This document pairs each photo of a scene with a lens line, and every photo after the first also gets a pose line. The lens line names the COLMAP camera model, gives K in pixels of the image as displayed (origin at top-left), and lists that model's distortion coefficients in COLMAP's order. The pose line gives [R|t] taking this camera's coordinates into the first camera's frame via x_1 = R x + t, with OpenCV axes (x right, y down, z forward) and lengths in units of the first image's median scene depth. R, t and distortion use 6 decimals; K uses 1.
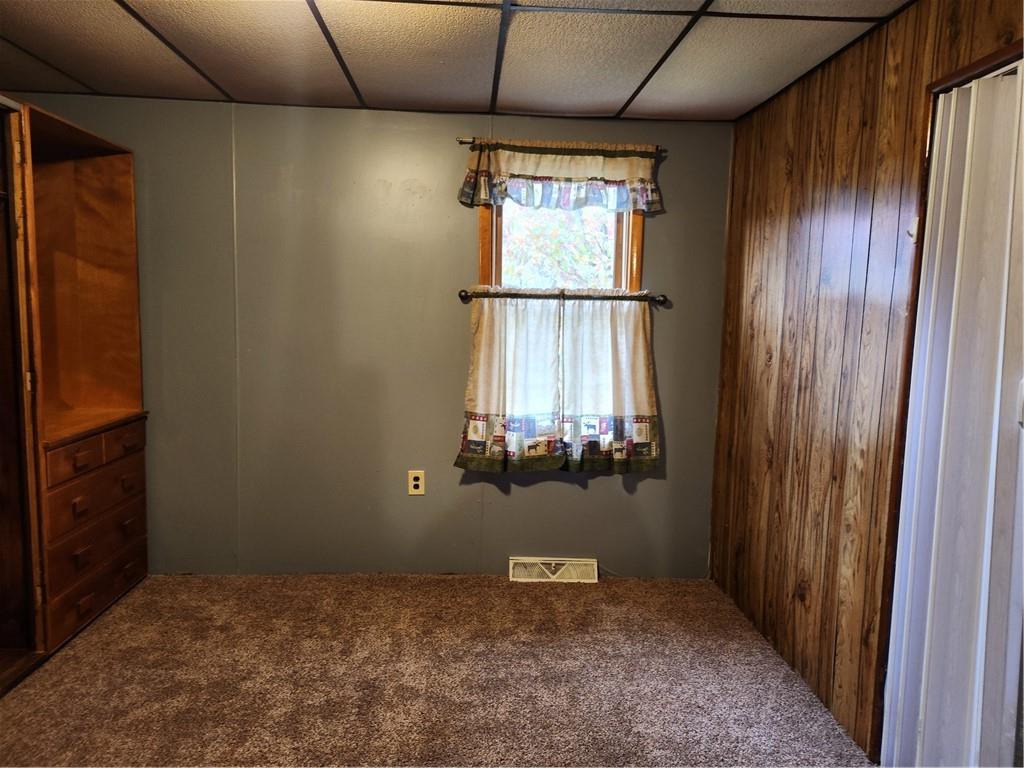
lens RADIAL K [[686.7, 0, 507.8], [0, 686.7, 383.0], [0, 0, 1]] dist [0.075050, -0.054454]
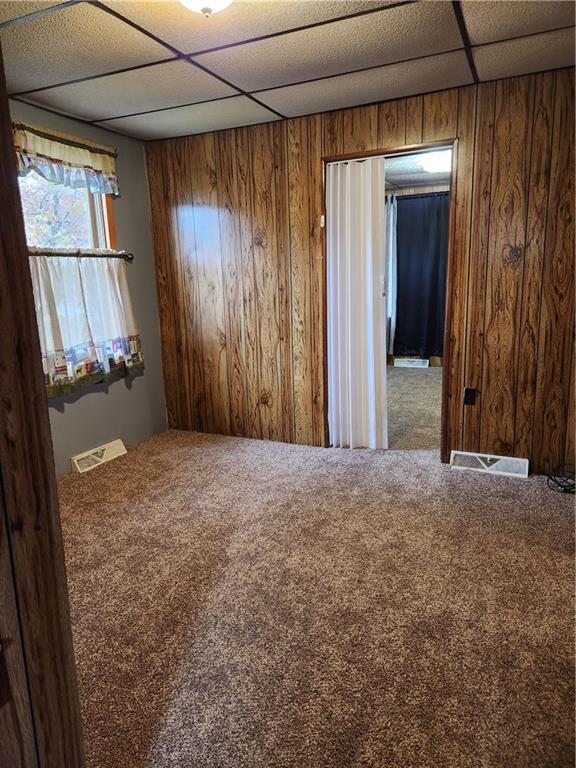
lens RADIAL K [[515.0, 0, 275.8], [0, 515.0, 376.0], [0, 0, 1]] dist [0.075050, -0.054454]
pose [[0.473076, -0.210160, 0.855589, -0.674524], [0.136786, 0.976877, 0.164320, -0.010200], [-0.870338, 0.039297, 0.490884, 0.183615]]
